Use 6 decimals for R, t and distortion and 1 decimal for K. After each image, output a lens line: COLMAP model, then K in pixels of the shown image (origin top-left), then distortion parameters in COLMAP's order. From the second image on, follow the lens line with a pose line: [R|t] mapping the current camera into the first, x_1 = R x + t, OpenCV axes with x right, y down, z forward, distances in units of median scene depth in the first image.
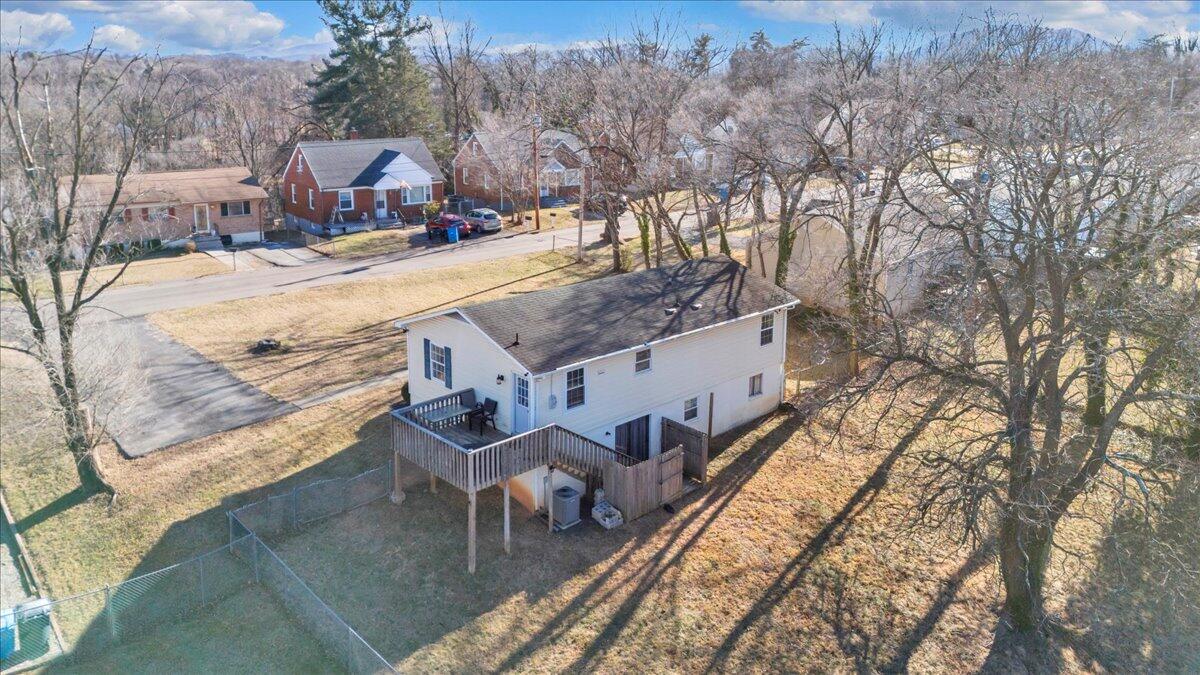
lens RADIAL K [[867.4, 0, 598.8], [0, 867.4, 297.7], [0, 0, 1]] dist [0.088318, -0.116318]
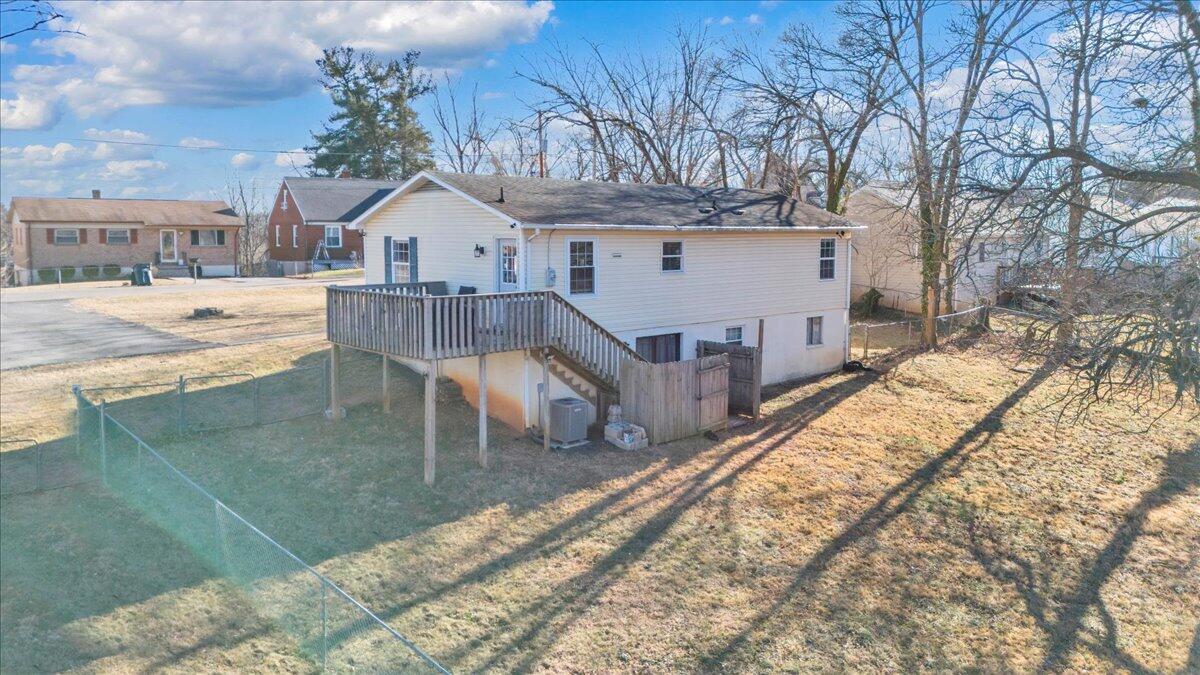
lens RADIAL K [[868.0, 0, 602.6], [0, 868.0, 346.3], [0, 0, 1]] dist [0.080425, -0.077007]
pose [[0.999904, -0.006686, -0.012105, -0.000816], [0.005238, 0.993242, -0.115944, 0.268059], [0.012798, 0.115870, 0.993182, 0.291723]]
